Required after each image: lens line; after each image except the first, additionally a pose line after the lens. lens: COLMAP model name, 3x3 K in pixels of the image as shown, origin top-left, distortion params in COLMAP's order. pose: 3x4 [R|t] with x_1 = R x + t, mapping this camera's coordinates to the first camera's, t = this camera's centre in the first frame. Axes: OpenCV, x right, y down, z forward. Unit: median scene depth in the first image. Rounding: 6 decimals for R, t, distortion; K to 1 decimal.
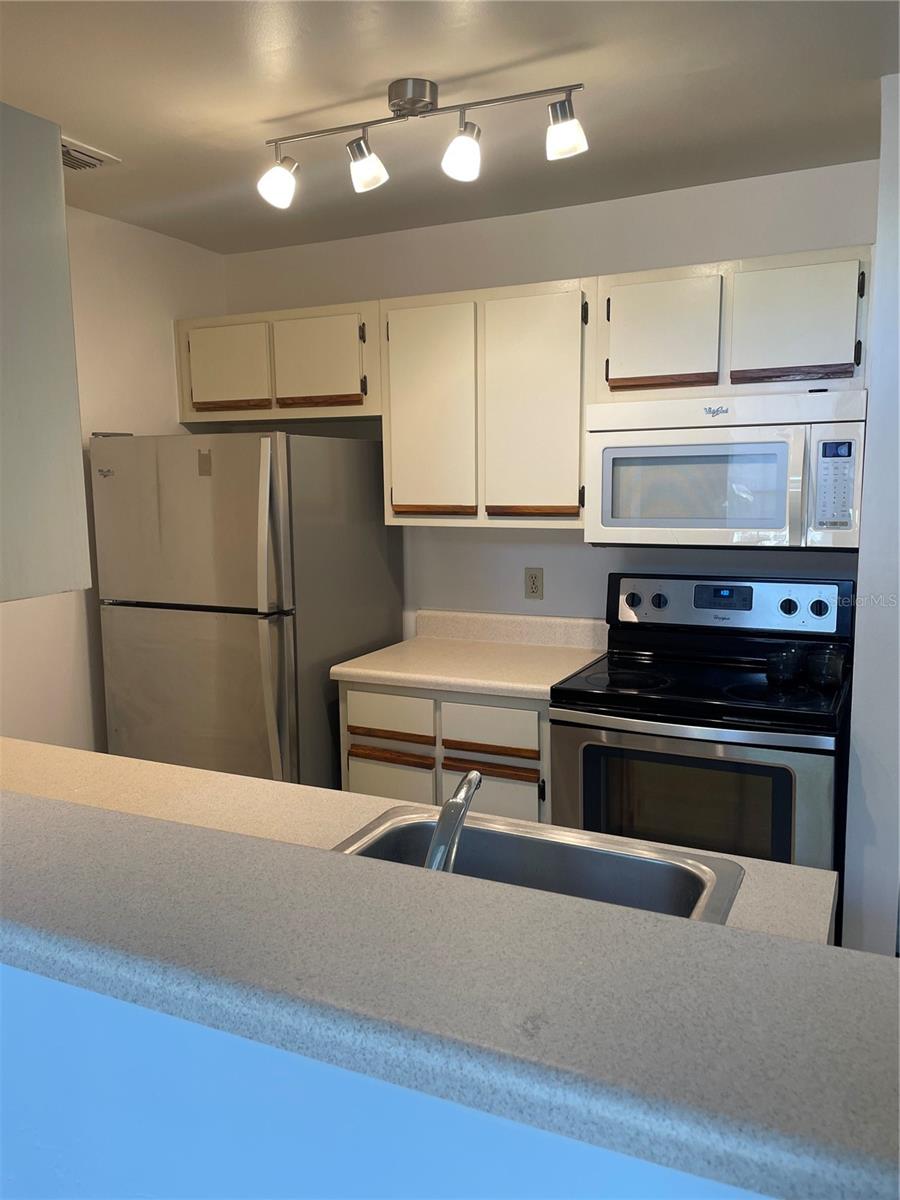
lens RADIAL K [[906.5, 0, 450.0], [0, 906.5, 600.0], [0, 0, 1]] dist [0.087899, -0.135044]
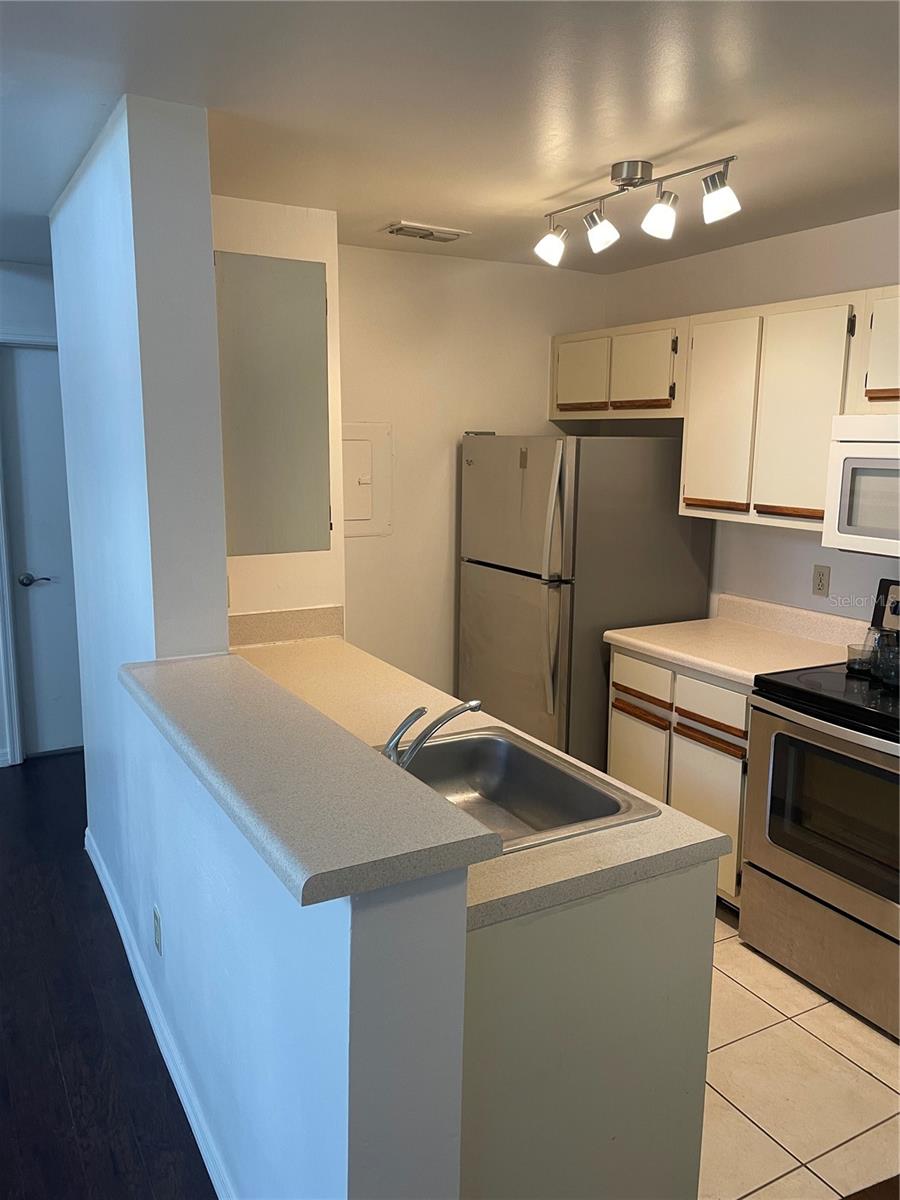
lens RADIAL K [[906.5, 0, 450.0], [0, 906.5, 600.0], [0, 0, 1]] dist [0.087899, -0.135044]
pose [[0.822087, 0.121970, -0.556144, 0.385707], [-0.098255, 0.992522, 0.072435, -0.036101], [0.560820, -0.004904, 0.827923, -0.114725]]
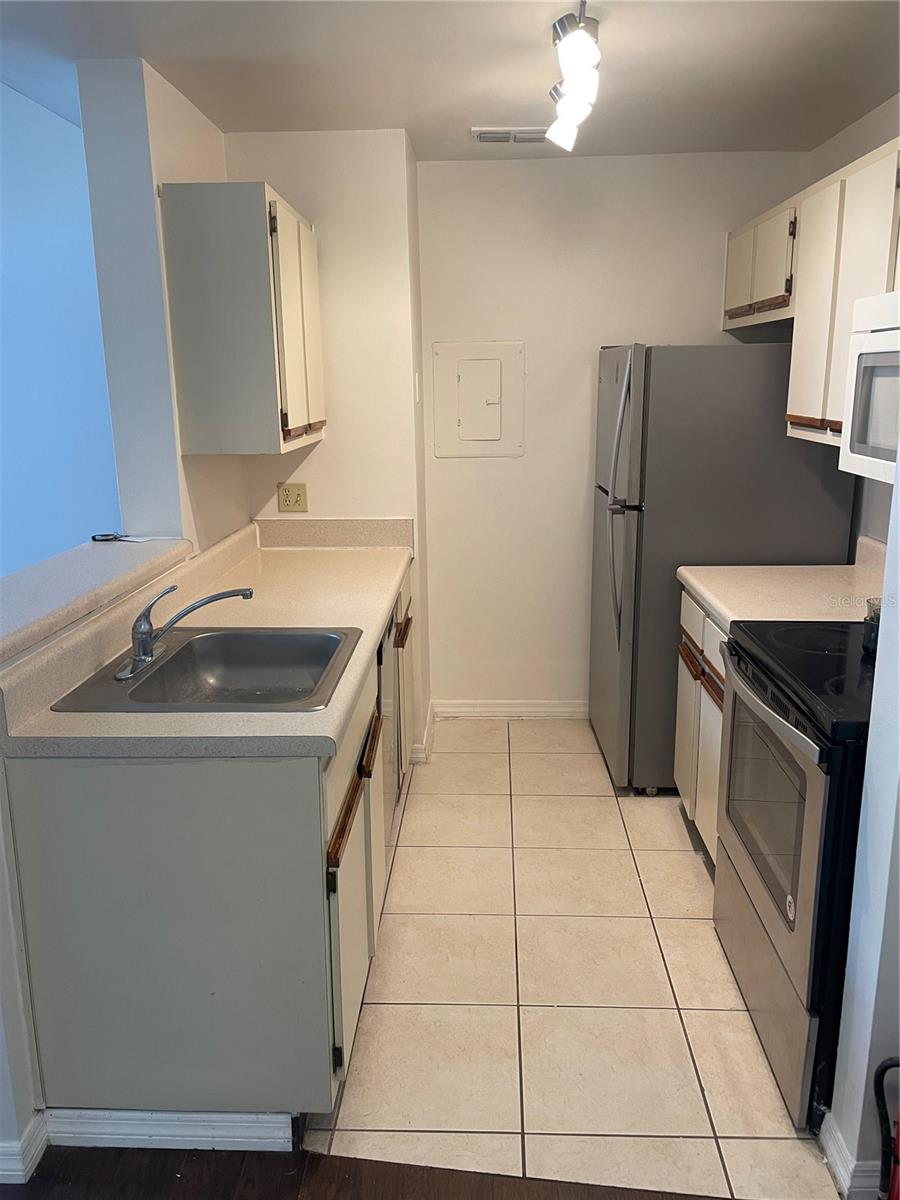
lens RADIAL K [[906.5, 0, 450.0], [0, 906.5, 600.0], [0, 0, 1]] dist [0.087899, -0.135044]
pose [[0.399911, 0.224801, -0.888558, 0.768696], [-0.118189, 0.974010, 0.193226, -0.067326], [0.908902, 0.027744, 0.416086, 0.328300]]
